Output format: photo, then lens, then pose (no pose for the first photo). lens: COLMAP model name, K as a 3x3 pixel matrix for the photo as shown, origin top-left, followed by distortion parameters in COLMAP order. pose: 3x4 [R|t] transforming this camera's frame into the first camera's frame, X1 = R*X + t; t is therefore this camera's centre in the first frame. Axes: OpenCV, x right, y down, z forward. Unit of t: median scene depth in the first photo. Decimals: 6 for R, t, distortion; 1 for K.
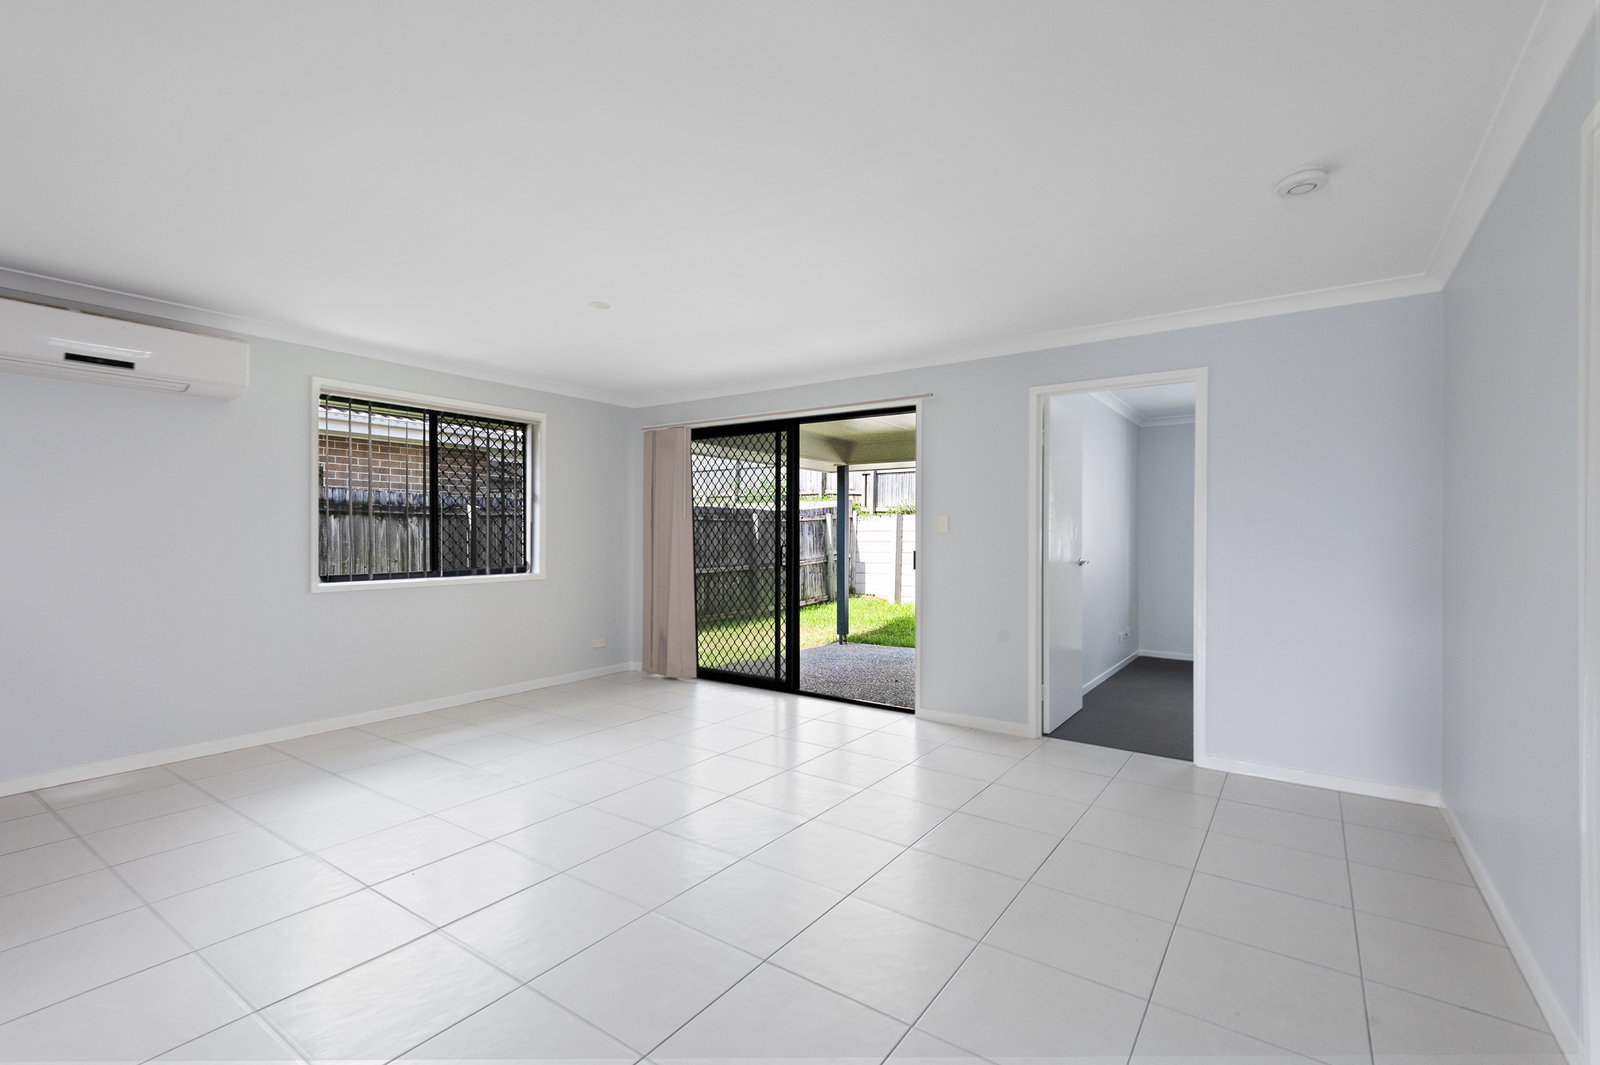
lens RADIAL K [[729.7, 0, 791.0], [0, 729.7, 532.9], [0, 0, 1]] dist [-0.001373, -0.001105]
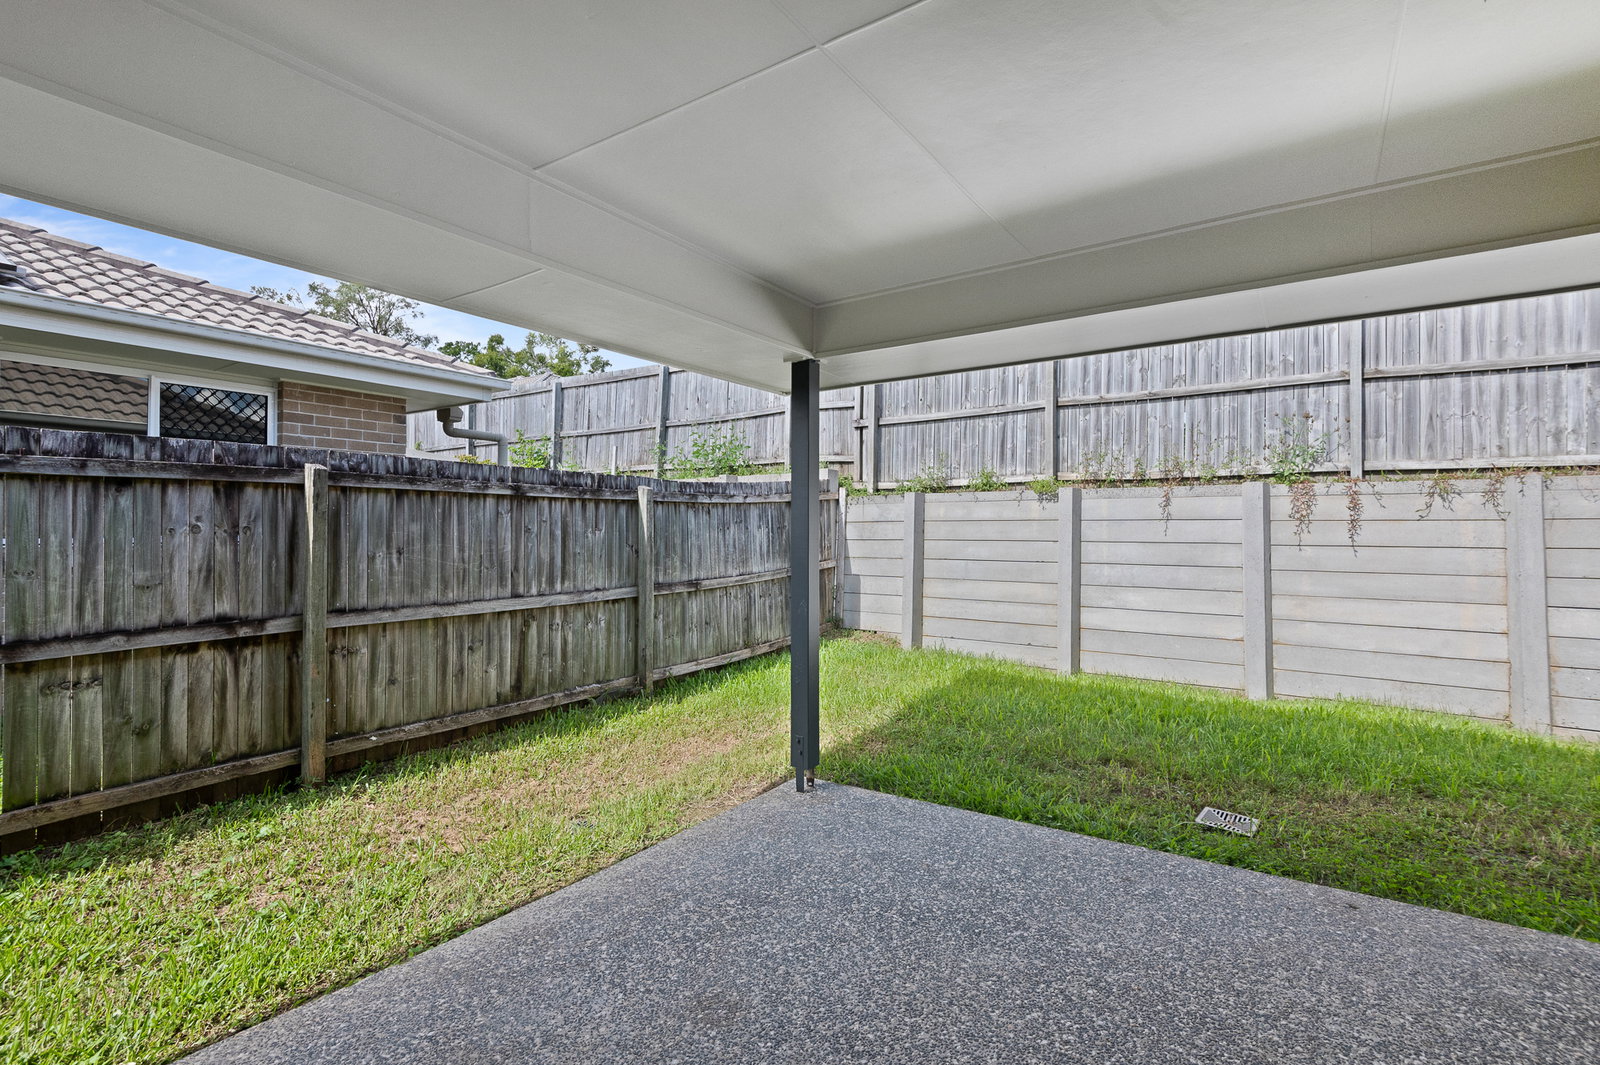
lens RADIAL K [[729.7, 0, 798.4], [0, 729.7, 531.7], [0, 0, 1]] dist [-0.001373, -0.001105]
pose [[0.999890, -0.002563, 0.014598, 0.044166], [0.002571, 0.999997, -0.000529, 0.005572], [-0.014596, 0.000567, 0.999893, 0.420783]]
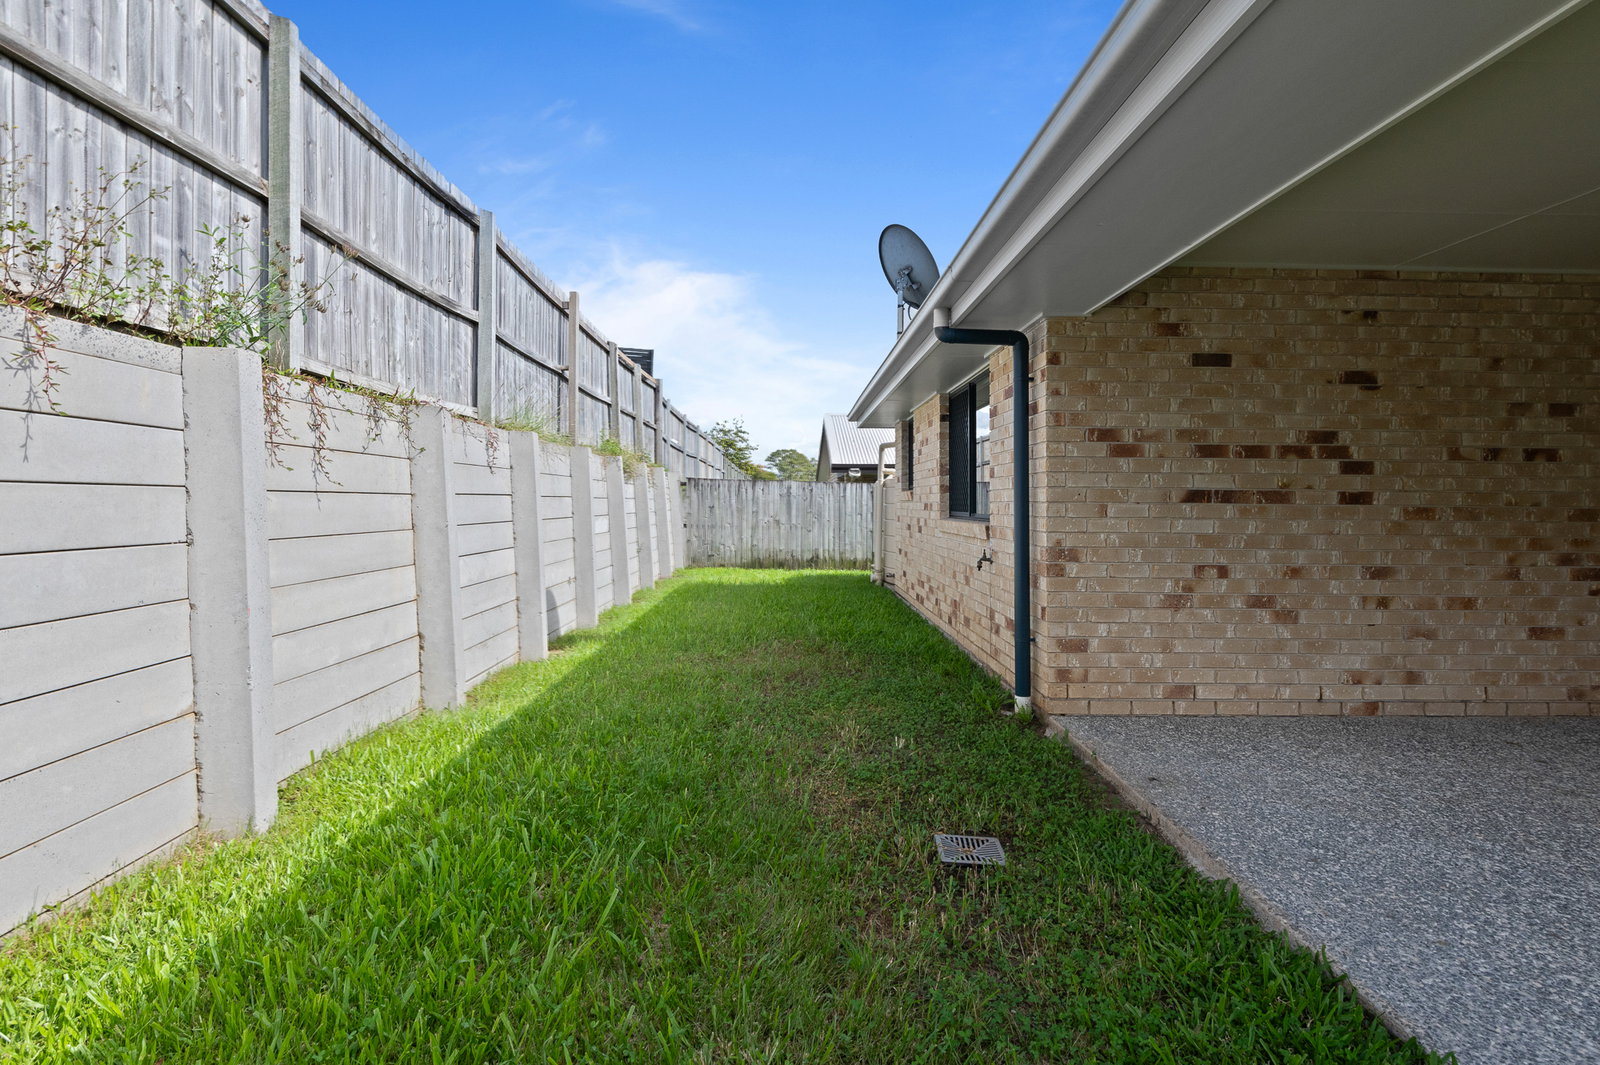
lens RADIAL K [[729.7, 0, 800.9], [0, 729.7, 516.8], [0, 0, 1]] dist [-0.001373, -0.001105]
pose [[-0.589930, -0.018424, 0.807244, 0.069939], [-0.006275, 0.999814, 0.018233, 0.015940], [-0.807430, 0.005691, -0.589936, 0.819430]]
